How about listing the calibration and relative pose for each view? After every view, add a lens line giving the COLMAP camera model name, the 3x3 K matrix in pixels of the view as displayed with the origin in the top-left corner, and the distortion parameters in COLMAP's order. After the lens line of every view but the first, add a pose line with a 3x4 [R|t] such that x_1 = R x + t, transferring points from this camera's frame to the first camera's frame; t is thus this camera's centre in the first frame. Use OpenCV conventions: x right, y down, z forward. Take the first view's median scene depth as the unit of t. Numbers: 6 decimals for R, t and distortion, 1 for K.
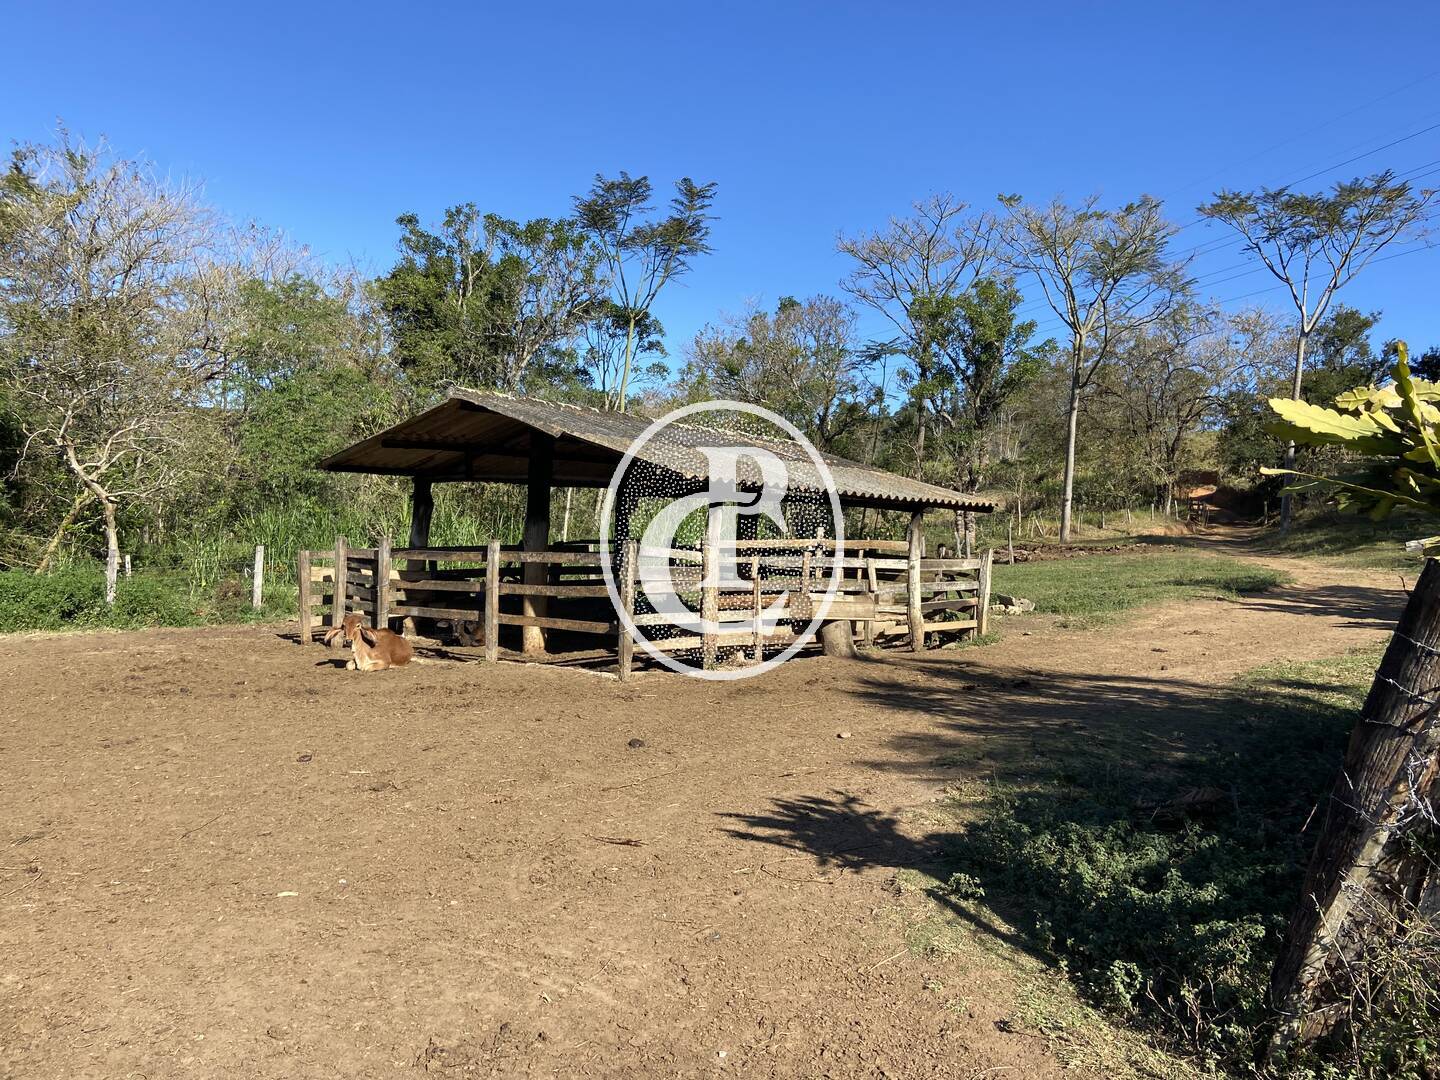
lens RADIAL K [[1080.5, 0, 720.0], [0, 1080.5, 536.1], [0, 0, 1]] dist [0.123214, -0.147360]
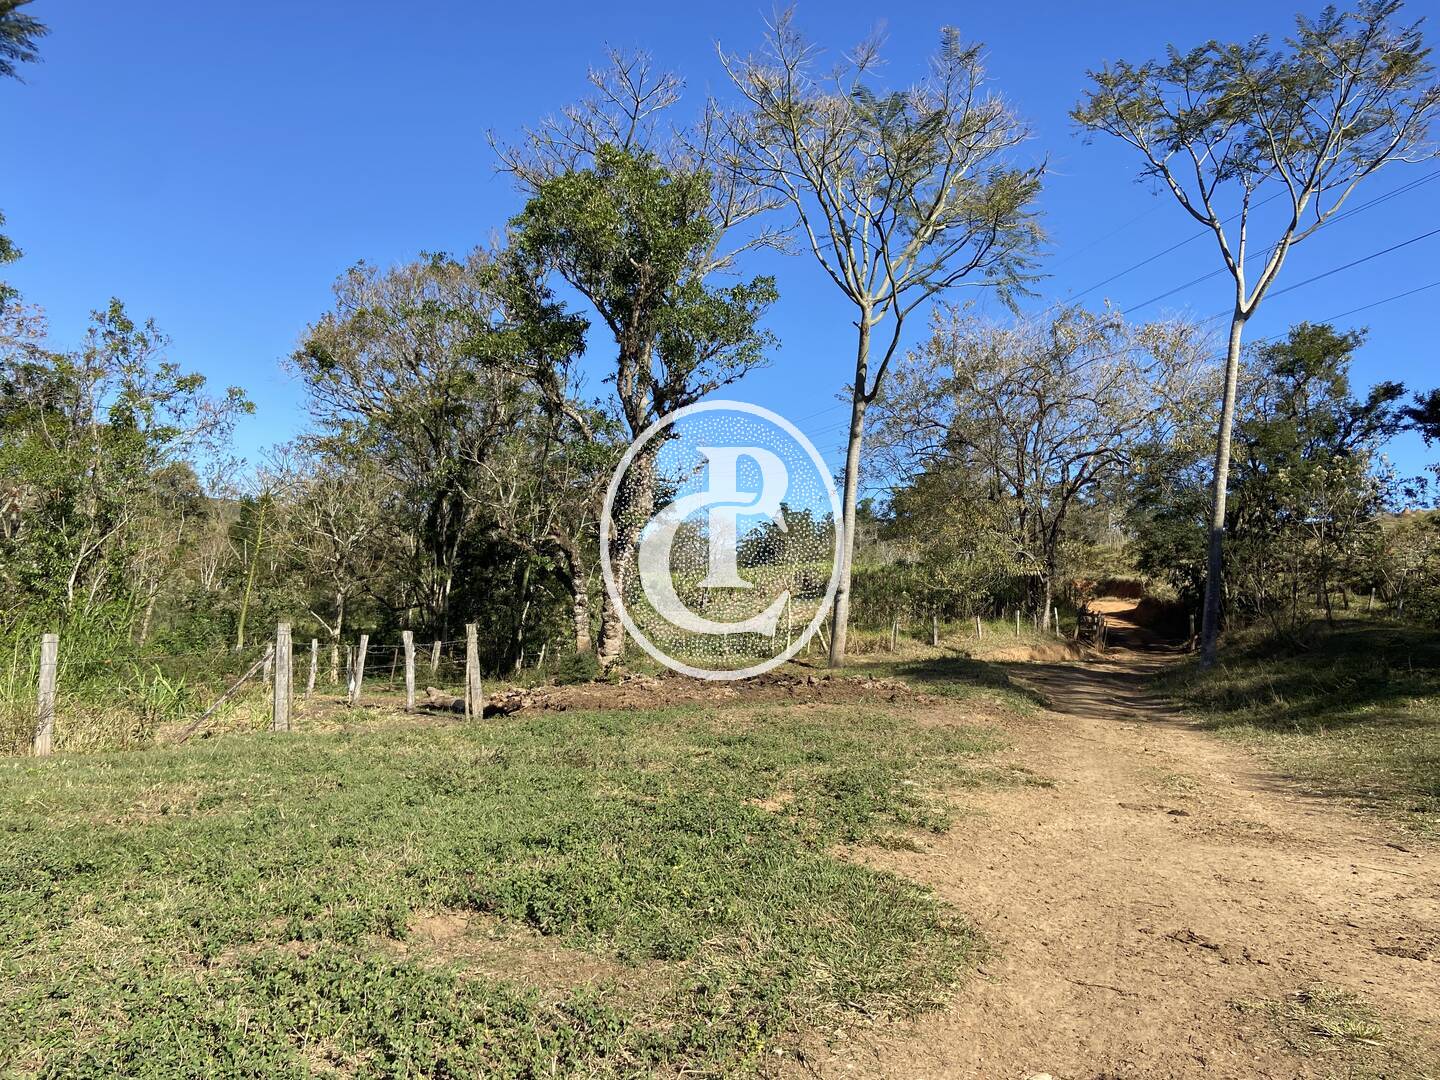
lens RADIAL K [[1080.5, 0, 719.5], [0, 1080.5, 543.1], [0, 0, 1]] dist [0.123214, -0.147360]
pose [[0.998785, 0.043616, 0.022959, 0.210332], [-0.041268, 0.994683, -0.094356, -0.001246], [-0.026952, 0.093293, 0.995274, 0.377871]]
